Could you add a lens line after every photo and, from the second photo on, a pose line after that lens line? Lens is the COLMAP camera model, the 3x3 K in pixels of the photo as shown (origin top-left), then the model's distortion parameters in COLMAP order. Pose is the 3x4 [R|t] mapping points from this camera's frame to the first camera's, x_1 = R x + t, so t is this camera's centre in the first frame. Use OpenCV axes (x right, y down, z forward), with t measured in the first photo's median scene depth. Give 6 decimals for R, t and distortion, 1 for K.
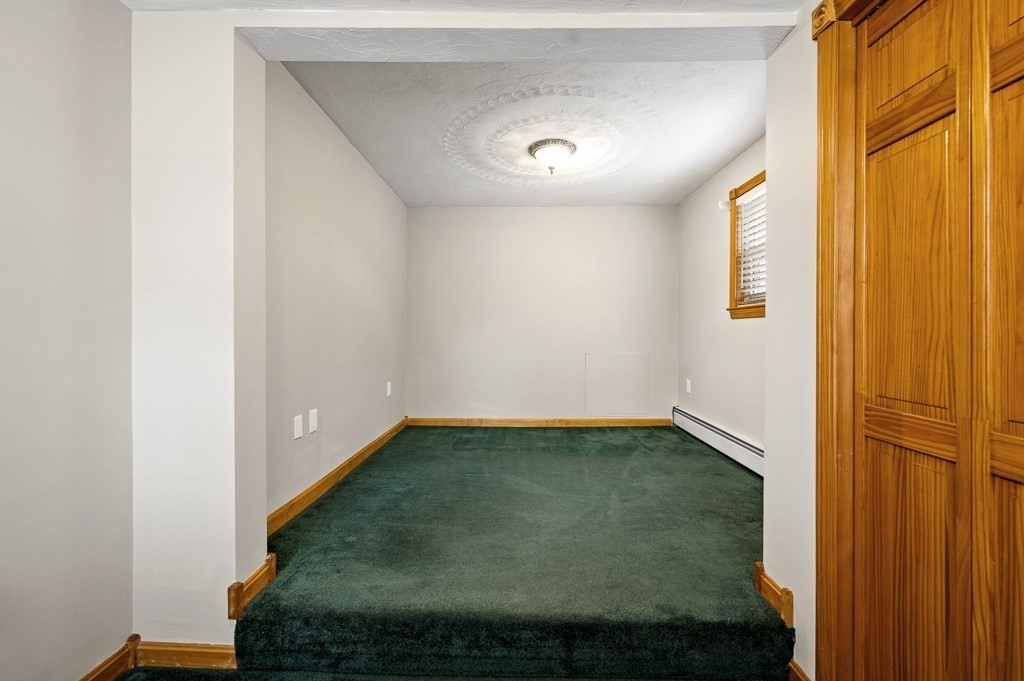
lens RADIAL K [[411.7, 0, 511.5], [0, 411.7, 332.7], [0, 0, 1]] dist [-0.008842, -0.001230]
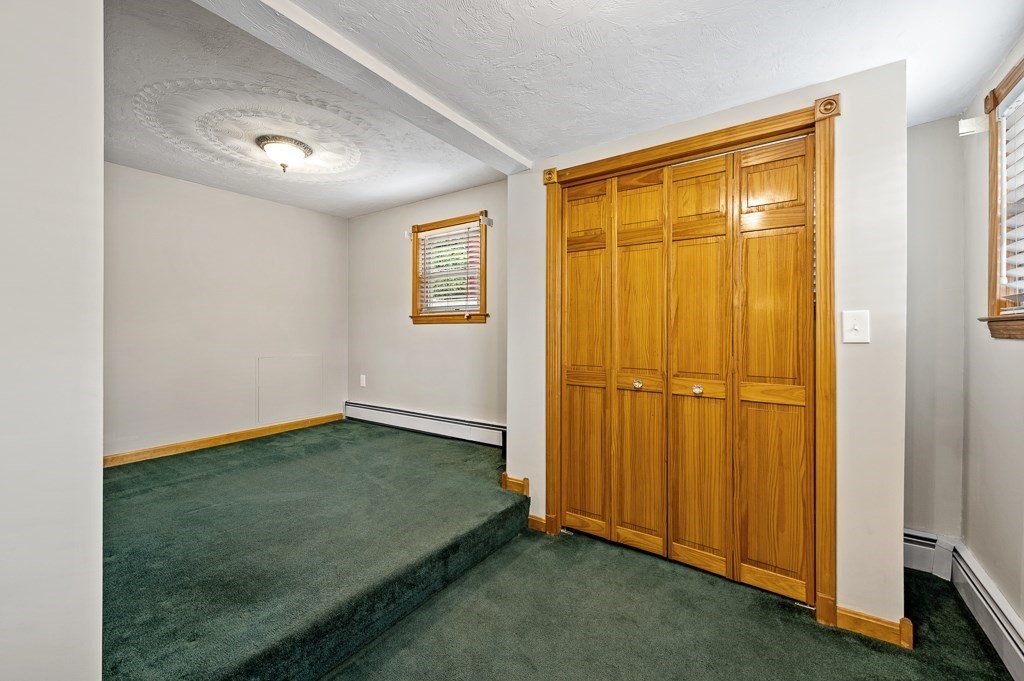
lens RADIAL K [[411.7, 0, 514.5], [0, 411.7, 335.3], [0, 0, 1]] dist [-0.008842, -0.001230]
pose [[0.545451, -0.009796, 0.838085, -0.508494], [0.003867, 0.999950, 0.009171, -0.011527], [-0.838134, -0.001761, 0.545462, 0.028225]]
